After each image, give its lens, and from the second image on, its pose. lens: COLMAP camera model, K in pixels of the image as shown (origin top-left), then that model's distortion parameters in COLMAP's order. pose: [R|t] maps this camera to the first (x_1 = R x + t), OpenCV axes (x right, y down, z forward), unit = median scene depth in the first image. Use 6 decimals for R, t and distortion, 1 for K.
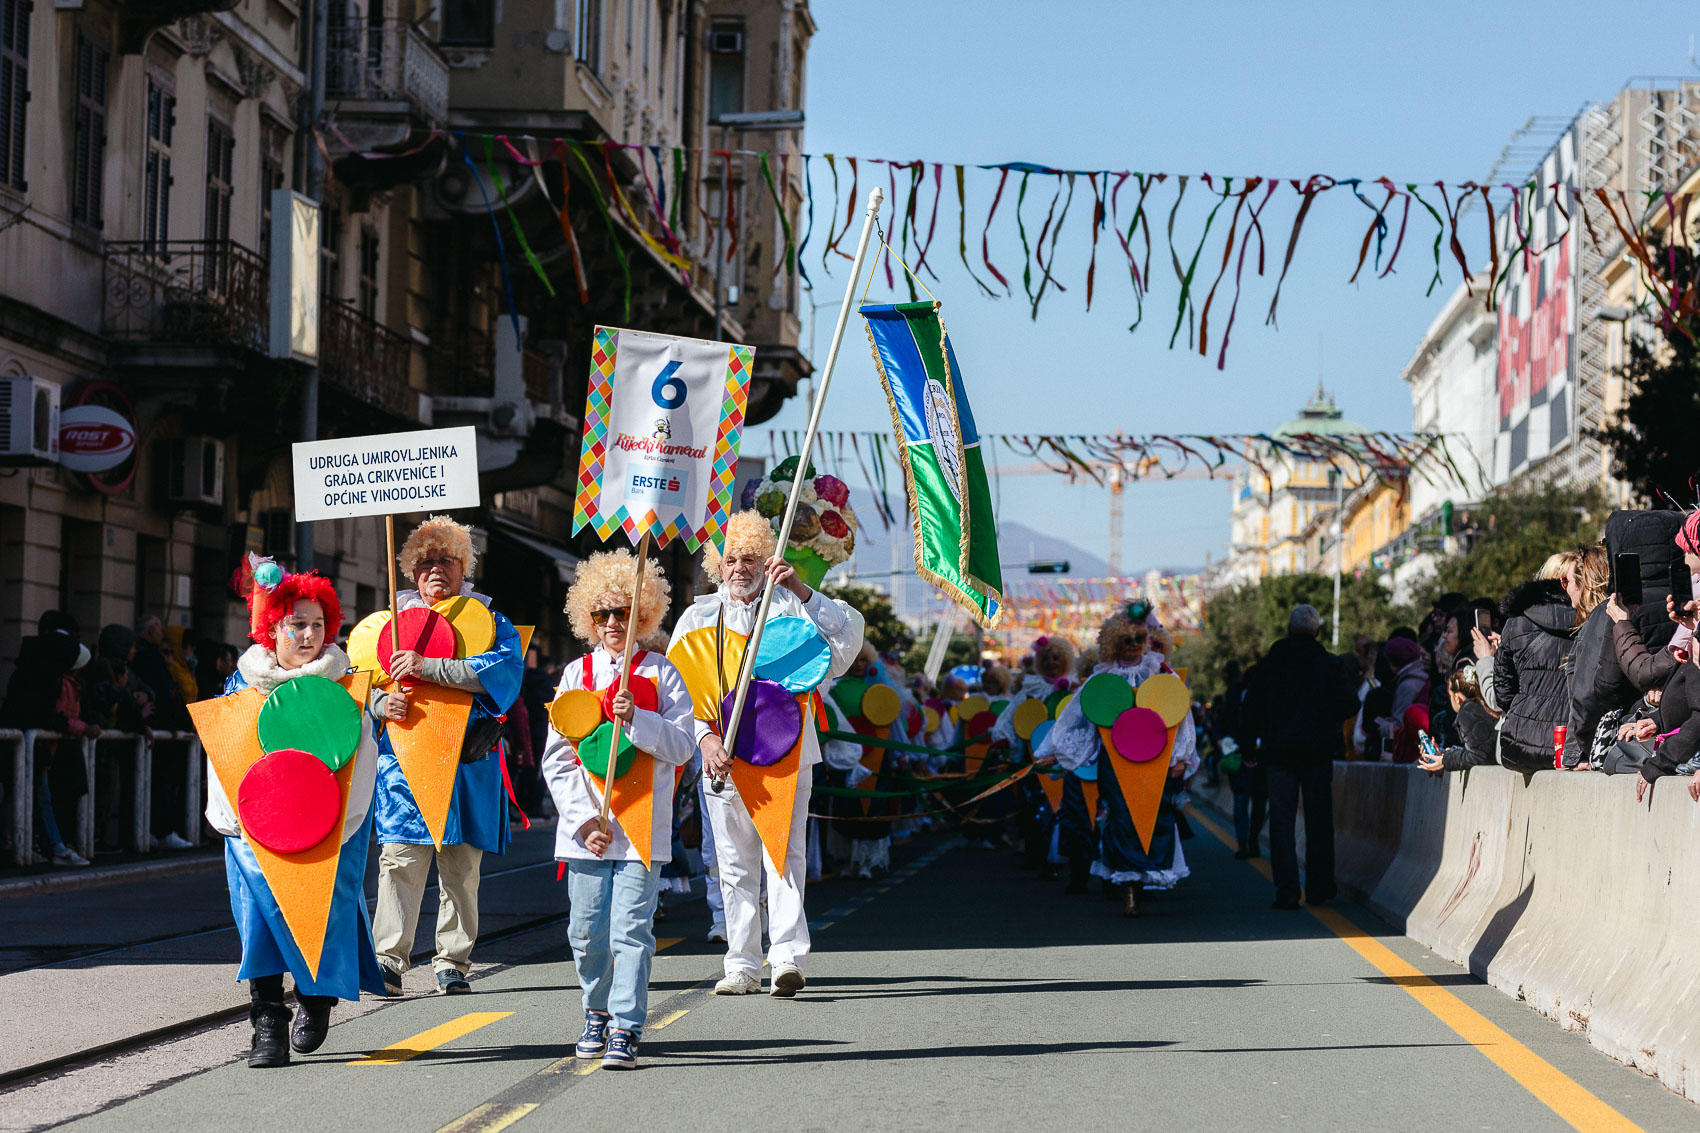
lens RADIAL K [[4046.9, 0, 850.0], [0, 4046.9, 566.5], [0, 0, 1]] dist [0.018852, -0.562403]
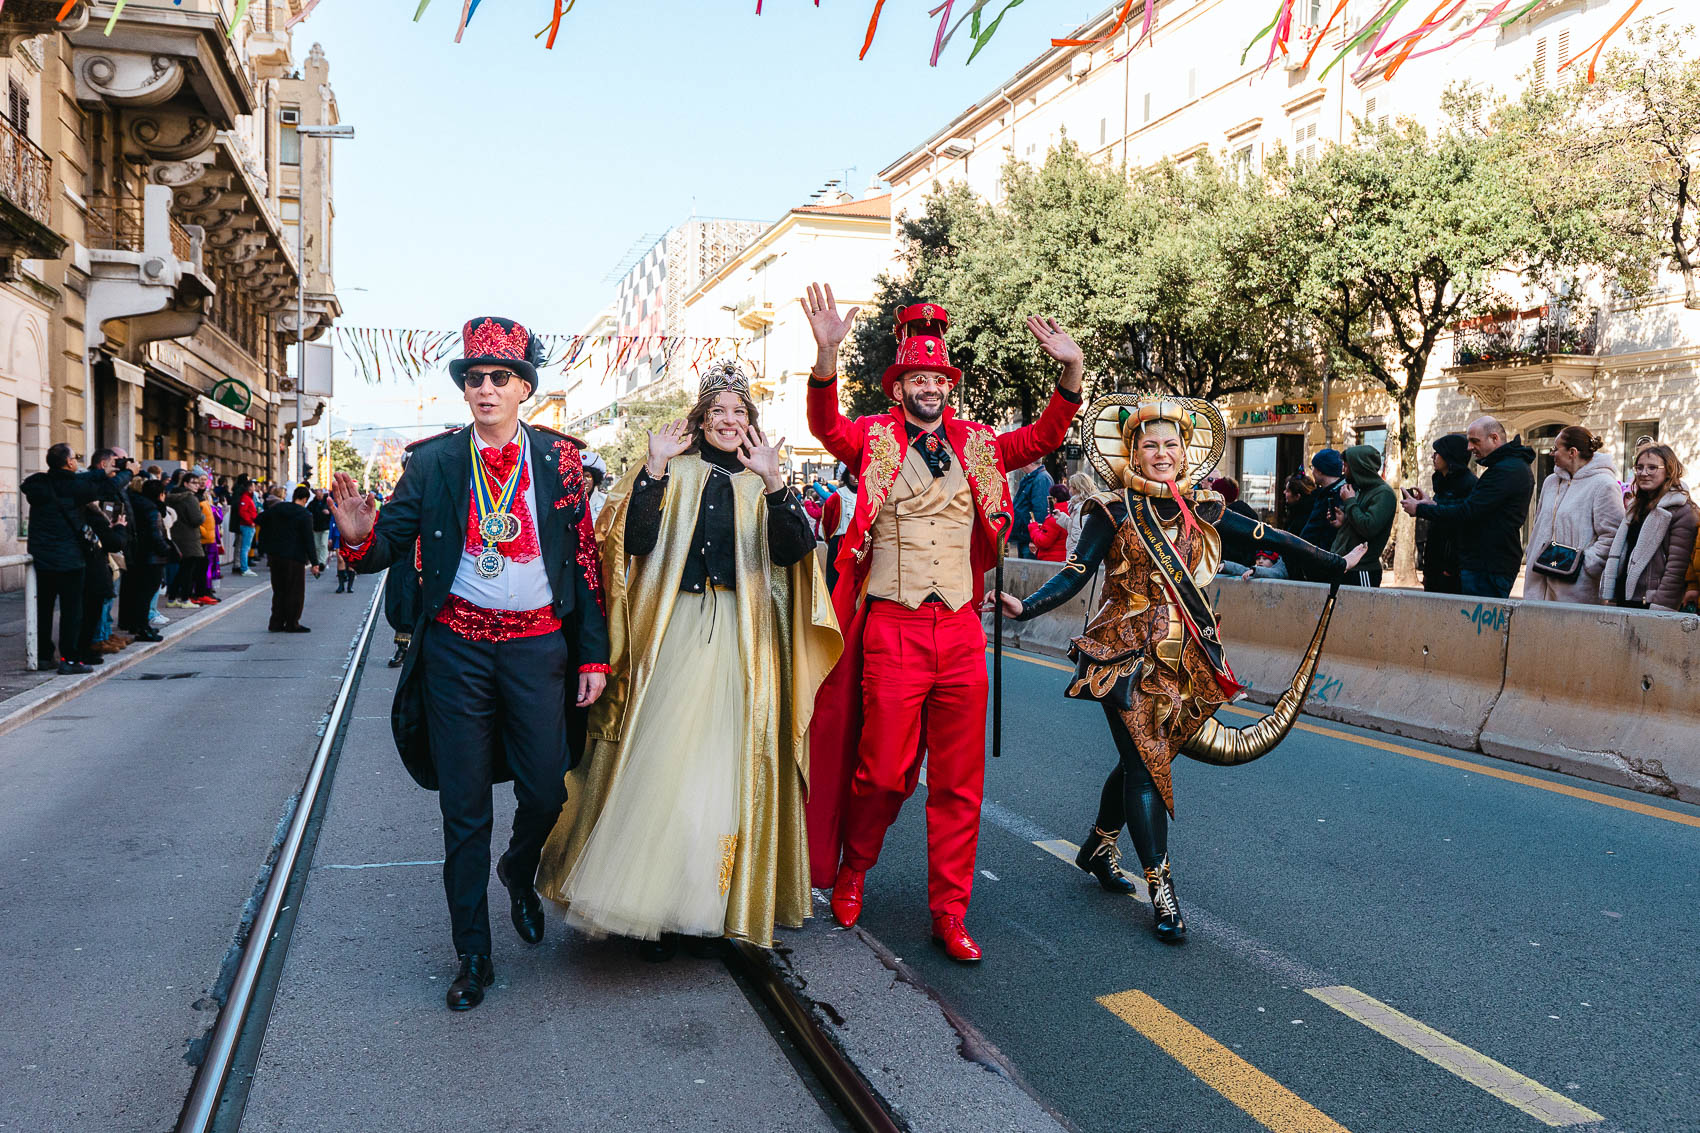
lens RADIAL K [[1499.4, 0, 816.4], [0, 1499.4, 567.7], [0, 0, 1]] dist [0.002744, -0.002252]
pose [[0.947894, -0.024525, 0.317640, -0.013193], [-0.002622, 0.996398, 0.084758, 0.004514], [-0.318575, -0.081175, 0.944416, 0.157333]]
